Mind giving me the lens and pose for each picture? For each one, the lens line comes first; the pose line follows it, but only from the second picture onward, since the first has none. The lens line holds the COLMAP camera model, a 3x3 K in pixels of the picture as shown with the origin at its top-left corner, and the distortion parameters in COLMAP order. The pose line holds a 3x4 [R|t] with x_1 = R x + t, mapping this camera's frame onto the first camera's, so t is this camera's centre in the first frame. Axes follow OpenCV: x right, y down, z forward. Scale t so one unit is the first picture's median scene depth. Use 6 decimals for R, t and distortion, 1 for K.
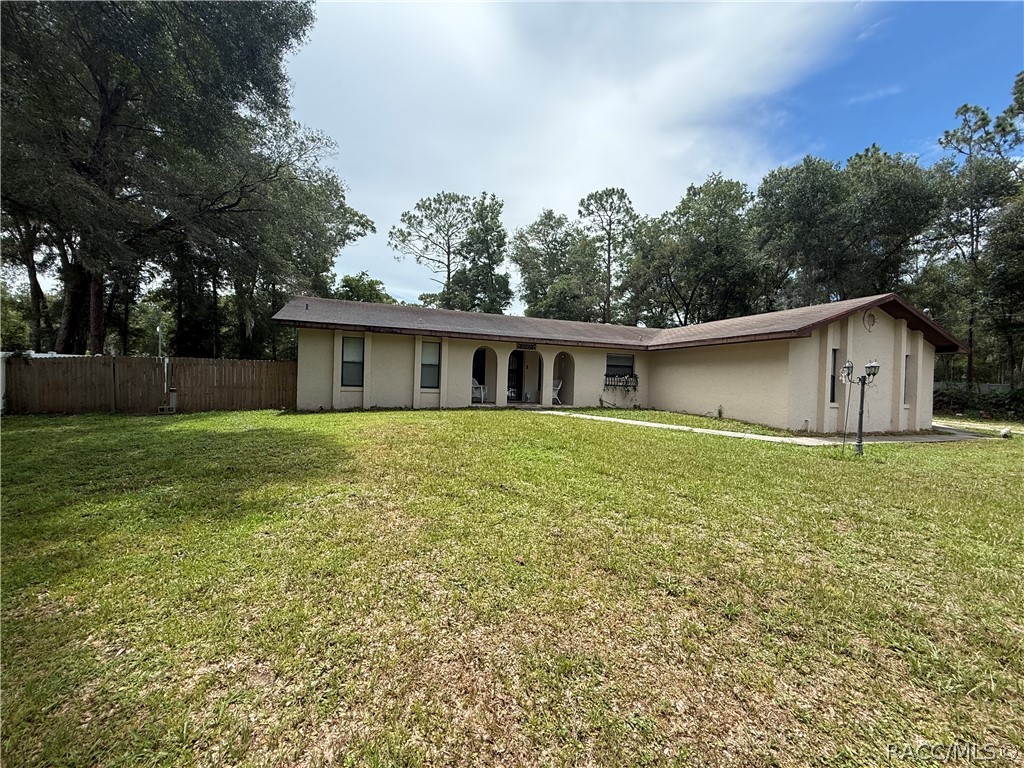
lens RADIAL K [[409.3, 0, 509.4], [0, 409.3, 386.0], [0, 0, 1]] dist [0.001978, -0.000170]
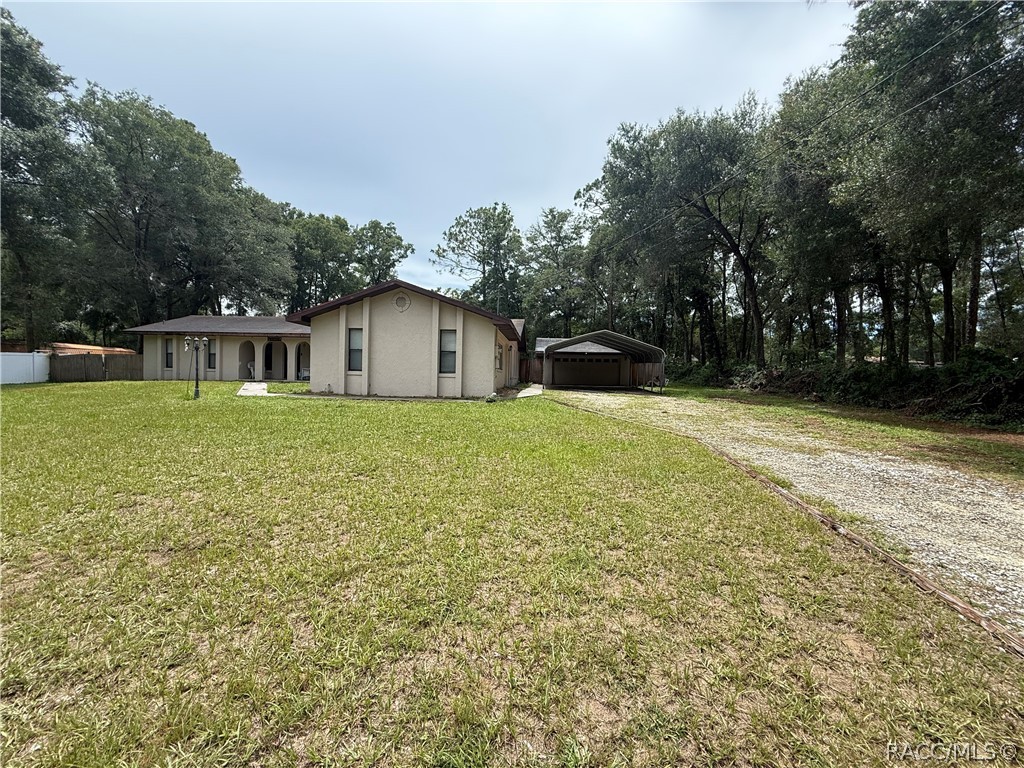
lens RADIAL K [[409.3, 0, 508.7], [0, 409.3, 387.0], [0, 0, 1]] dist [0.001978, -0.000170]
pose [[0.906916, -0.001171, -0.421309, 0.443080], [0.001642, 0.999998, 0.000754, 0.022998], [0.421308, -0.001375, 0.906917, 0.012868]]
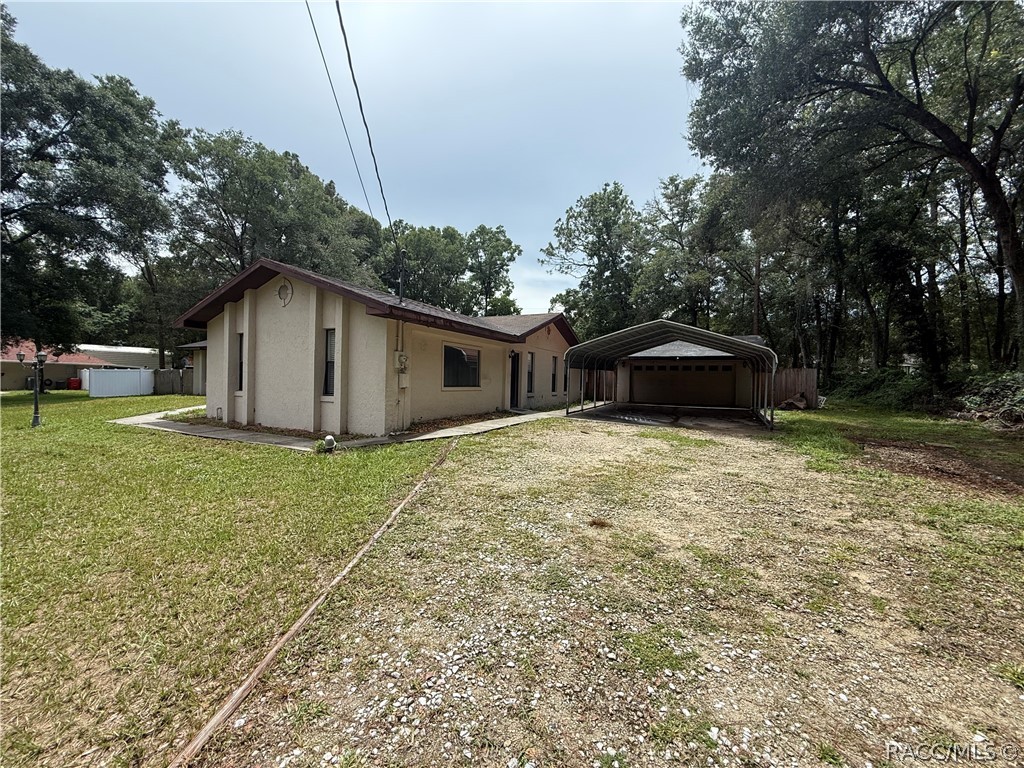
lens RADIAL K [[409.3, 0, 508.7], [0, 409.3, 385.4], [0, 0, 1]] dist [0.001978, -0.000170]
pose [[0.685784, -0.008346, -0.727757, 0.476109], [-0.008201, 0.999782, -0.019194, 0.010657], [0.727759, 0.019132, 0.685566, 0.203272]]
